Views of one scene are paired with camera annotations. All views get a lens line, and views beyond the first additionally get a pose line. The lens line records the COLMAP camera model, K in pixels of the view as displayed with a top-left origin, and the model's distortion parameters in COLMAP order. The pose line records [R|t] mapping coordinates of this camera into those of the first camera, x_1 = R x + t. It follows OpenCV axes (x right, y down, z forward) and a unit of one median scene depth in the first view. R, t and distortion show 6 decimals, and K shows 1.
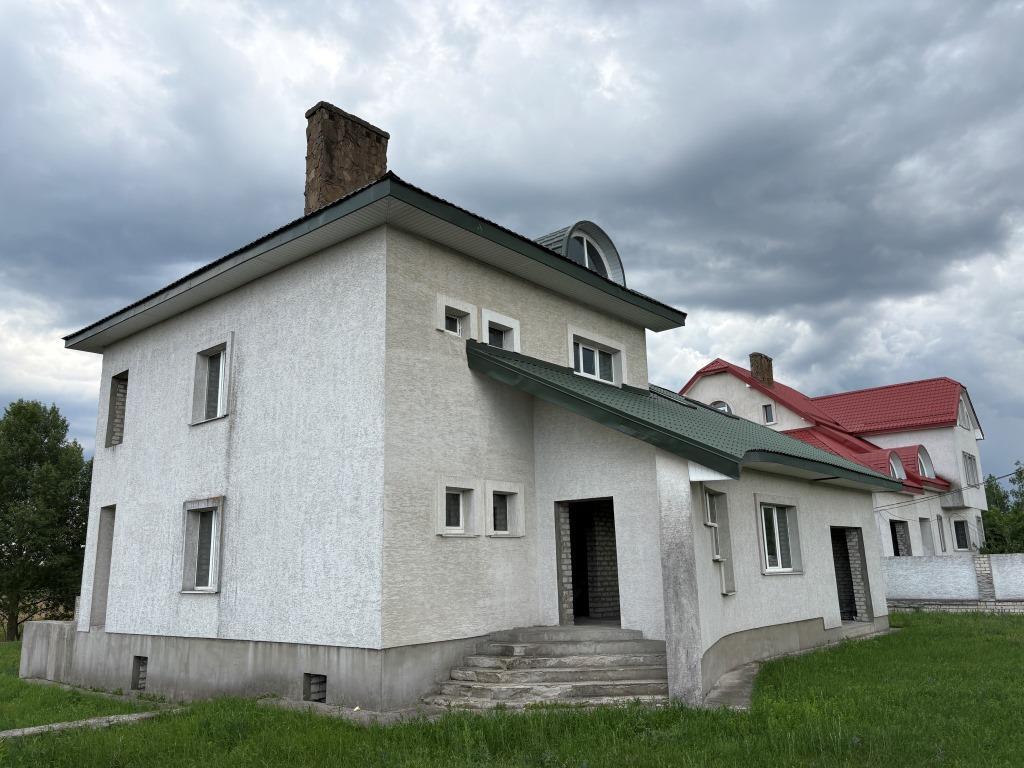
lens RADIAL K [[778.1, 0, 505.4], [0, 778.1, 383.7], [0, 0, 1]] dist [0.029936, -0.021113]
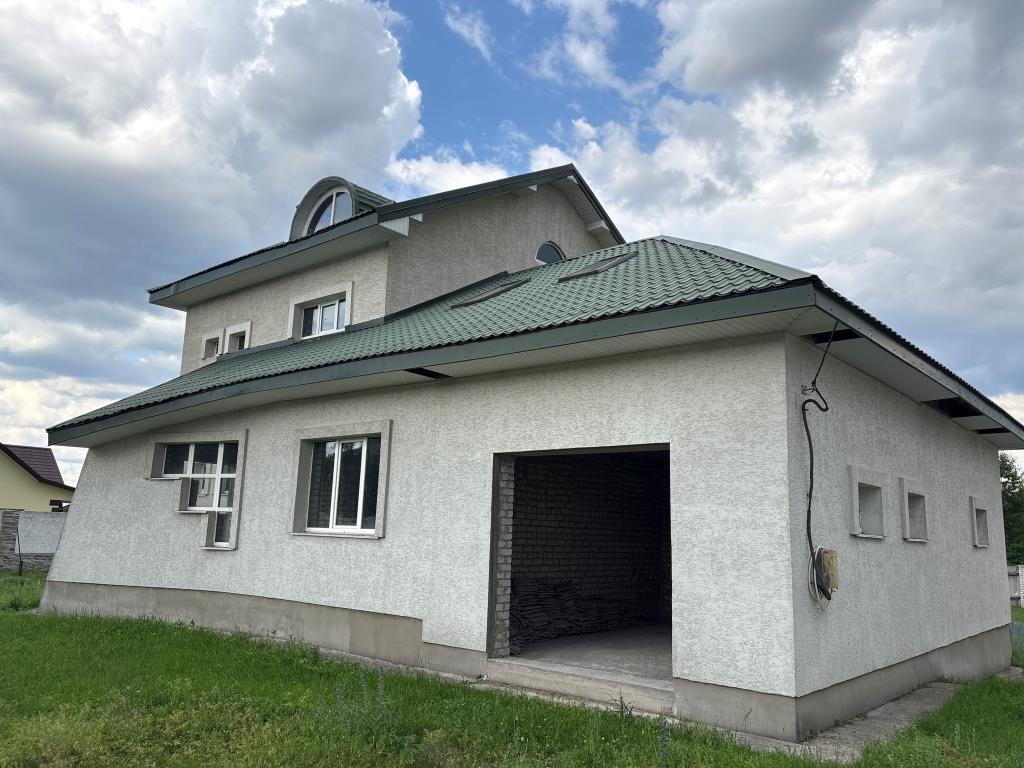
lens RADIAL K [[778.1, 0, 509.6], [0, 778.1, 382.8], [0, 0, 1]] dist [0.029936, -0.021113]
pose [[0.009415, -0.164773, -0.986287, 0.760074], [0.197731, 0.967161, -0.159691, 0.181177], [0.980211, -0.193516, 0.041687, 0.822881]]
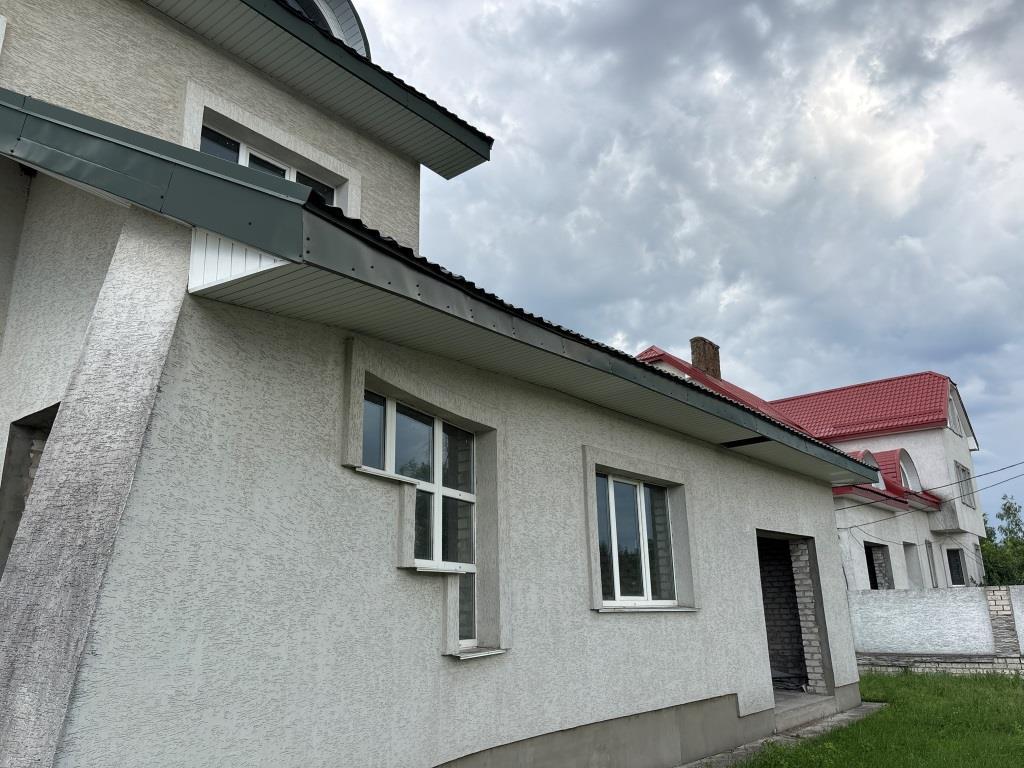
lens RADIAL K [[778.1, 0, 514.1], [0, 778.1, 383.5], [0, 0, 1]] dist [0.029936, -0.021113]
pose [[0.999454, 0.011004, 0.031166, 0.179004], [-0.009290, 0.998465, -0.054606, 0.089019], [-0.031719, 0.054287, 0.998021, 0.349145]]
